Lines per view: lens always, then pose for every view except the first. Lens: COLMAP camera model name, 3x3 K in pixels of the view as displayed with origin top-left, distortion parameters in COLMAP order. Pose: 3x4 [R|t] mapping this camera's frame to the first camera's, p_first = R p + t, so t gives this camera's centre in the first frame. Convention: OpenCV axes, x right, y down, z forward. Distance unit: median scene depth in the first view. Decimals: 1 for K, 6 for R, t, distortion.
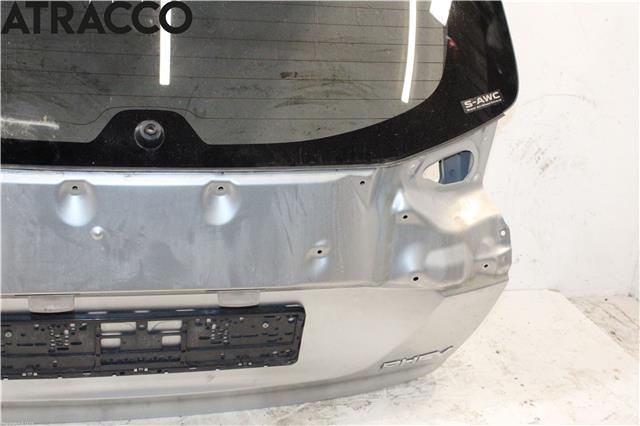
lens RADIAL K [[816.1, 0, 320.0], [0, 816.1, 213.0], [0, 0, 1]] dist [-0.069146, 0.074108]
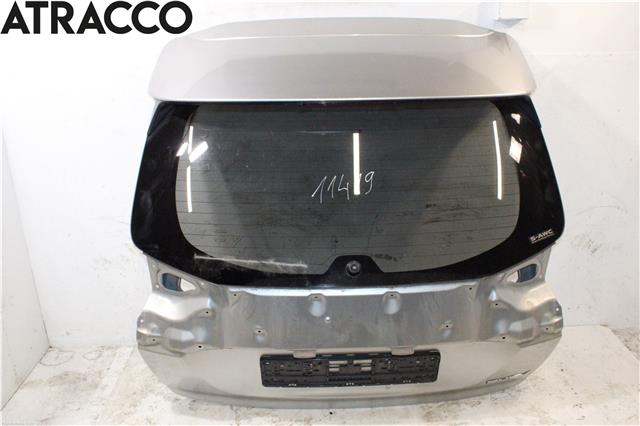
lens RADIAL K [[568.7, 0, 320.0], [0, 568.7, 213.0], [0, 0, 1]] dist [-0.152534, 0.139751]
pose [[0.968252, -0.024487, -0.248775, 0.040445], [0.020315, 0.999607, -0.019326, -0.175293], [0.249150, 0.013658, 0.968369, -0.261880]]
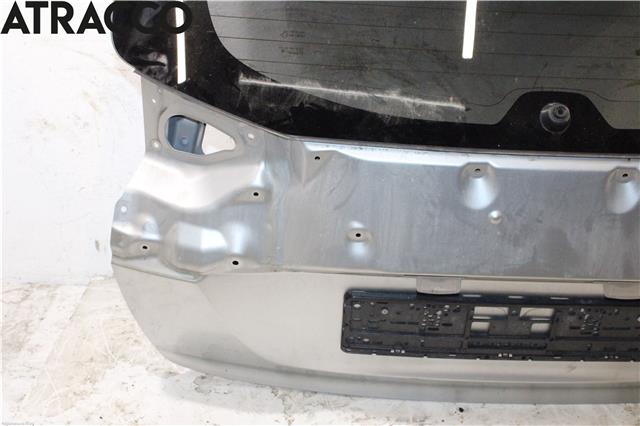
lens RADIAL K [[816.1, 0, 320.0], [0, 816.1, 213.0], [0, 0, 1]] dist [-0.069146, 0.074108]
pose [[0.965872, 0.043931, -0.255269, -0.198050], [-0.035072, 0.998617, 0.039156, -0.009695], [0.256636, -0.028867, 0.966077, -0.002783]]
